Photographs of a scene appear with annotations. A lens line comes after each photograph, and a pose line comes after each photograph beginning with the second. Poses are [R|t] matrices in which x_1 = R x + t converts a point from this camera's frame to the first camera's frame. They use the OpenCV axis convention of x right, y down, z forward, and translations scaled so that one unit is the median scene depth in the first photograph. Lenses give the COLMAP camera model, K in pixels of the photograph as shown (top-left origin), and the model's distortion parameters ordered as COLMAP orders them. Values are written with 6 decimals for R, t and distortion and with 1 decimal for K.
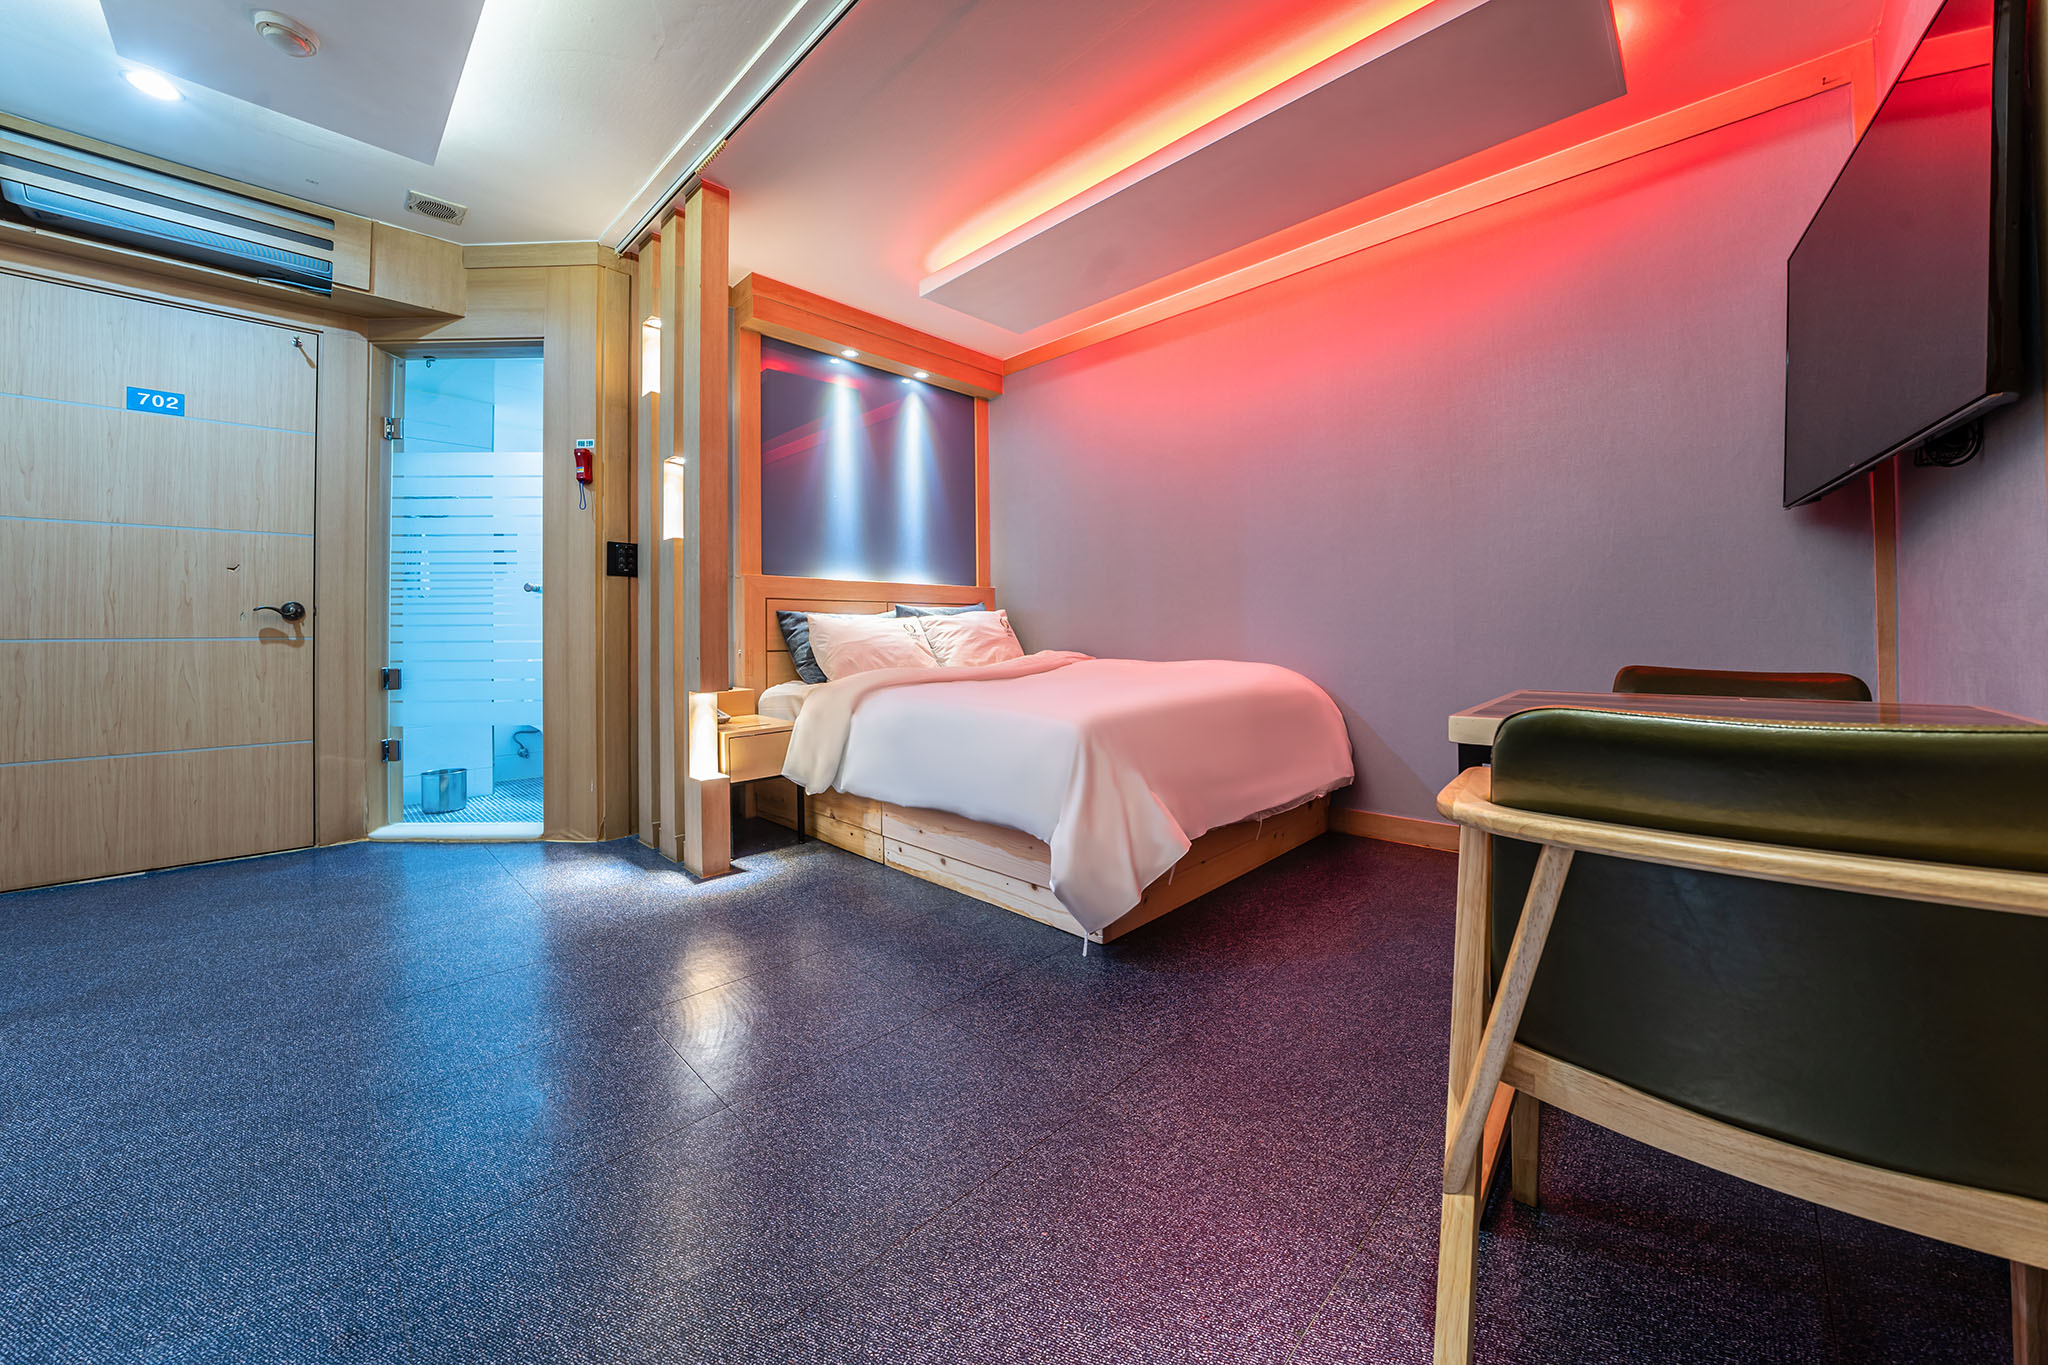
lens RADIAL K [[735.1, 0, 1026.3], [0, 735.1, 626.6], [0, 0, 1]] dist [-0.023176, 0.000090]
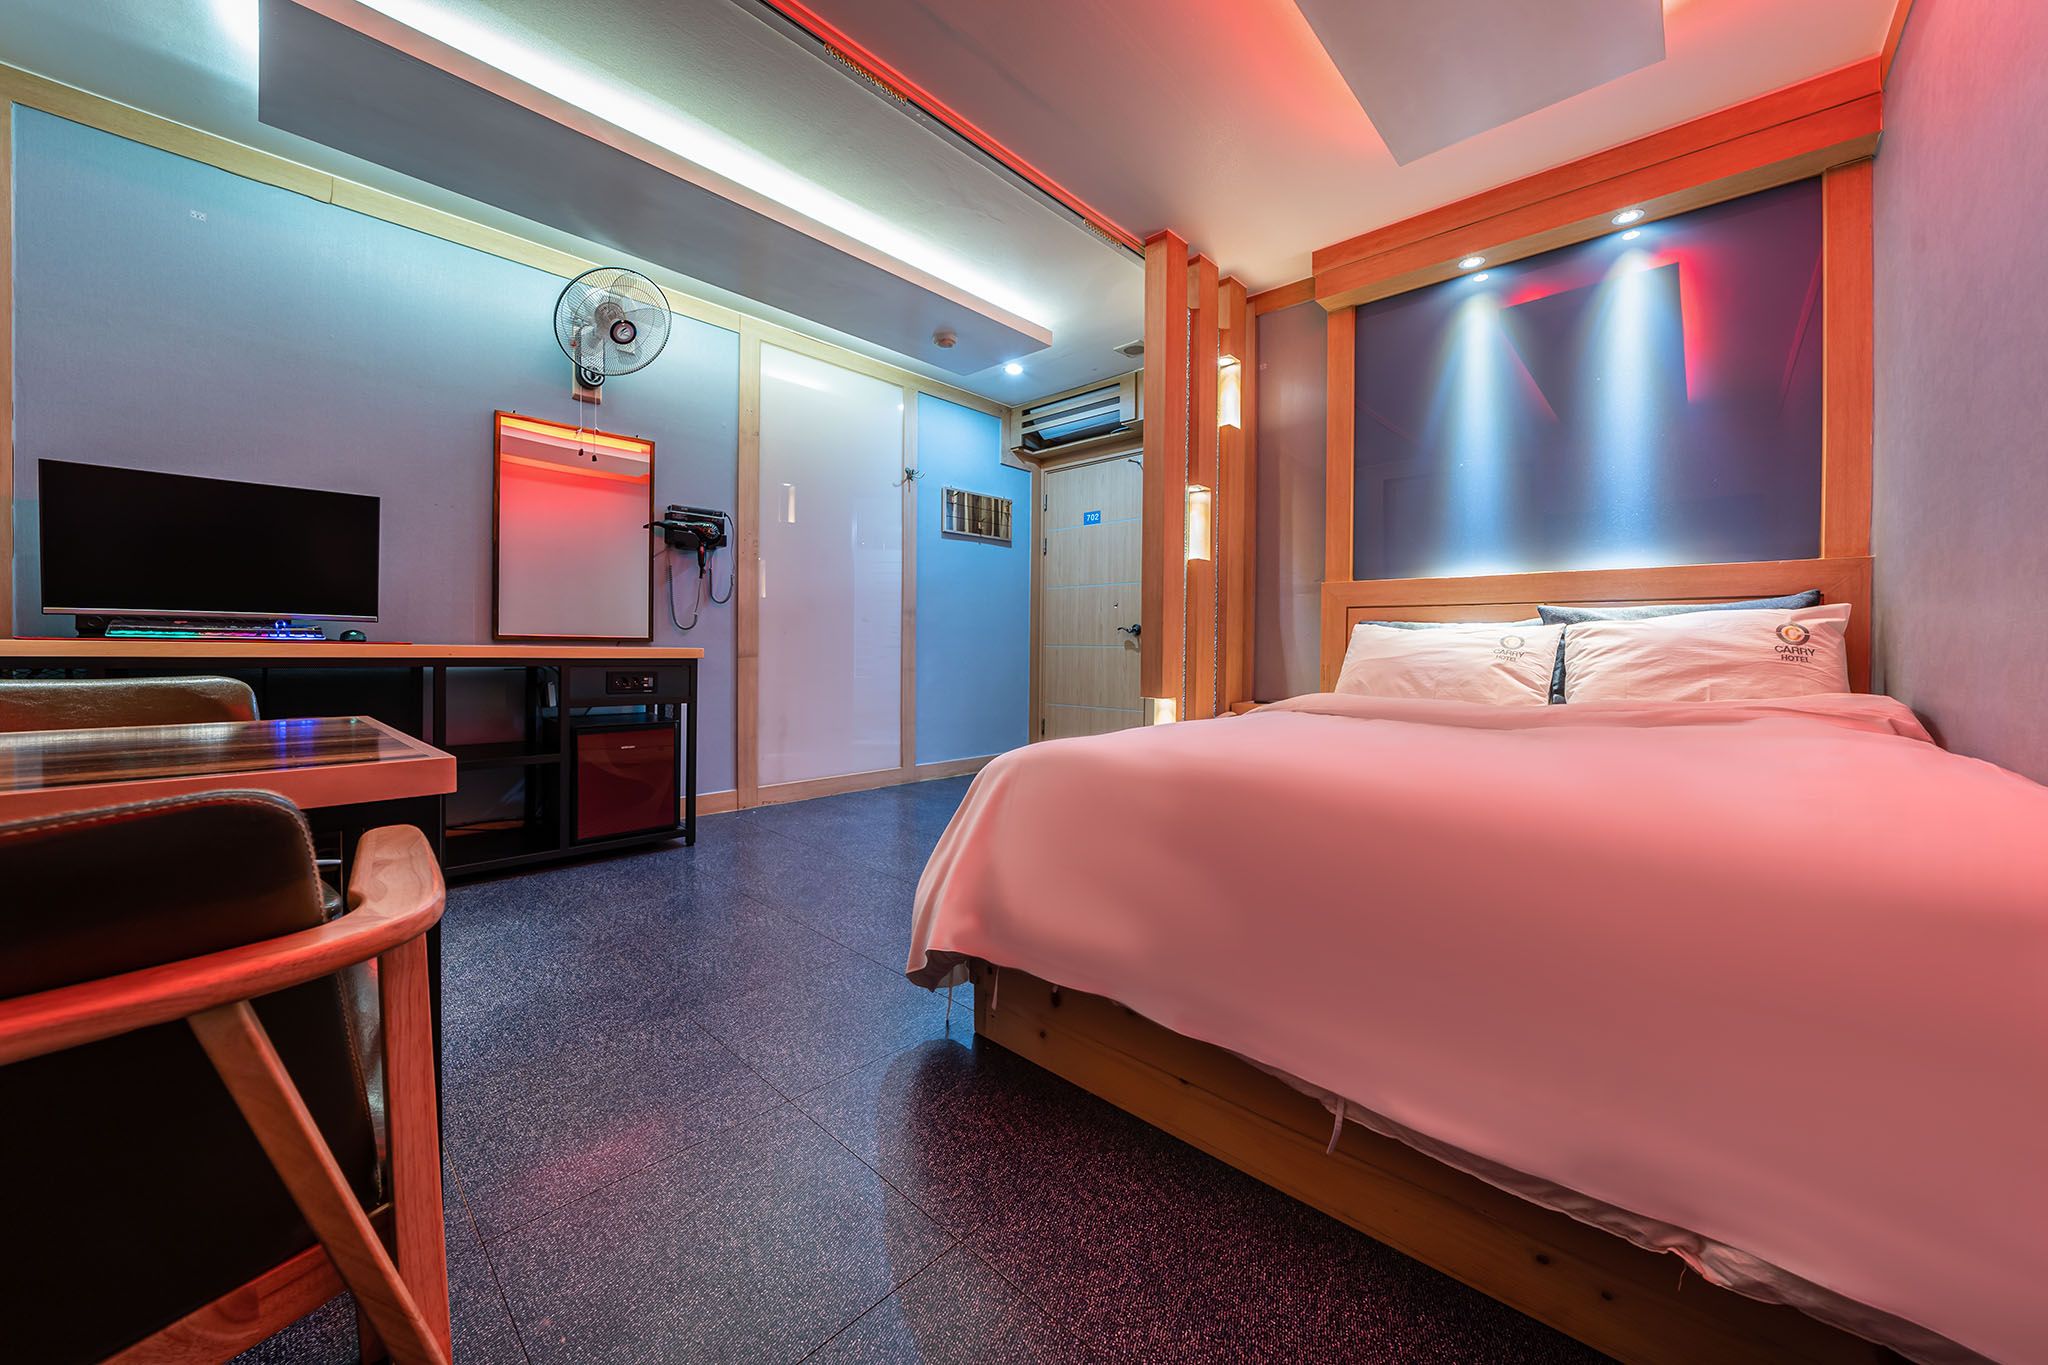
lens RADIAL K [[723.7, 0, 1017.0], [0, 723.7, 654.5], [0, 0, 1]] dist [-0.021382, -0.000039]
pose [[0.021491, 0.020574, -0.999557, 0.510374], [-0.000507, 0.999788, 0.020568, 0.000668], [0.999769, 0.000065, 0.021497, 0.589543]]
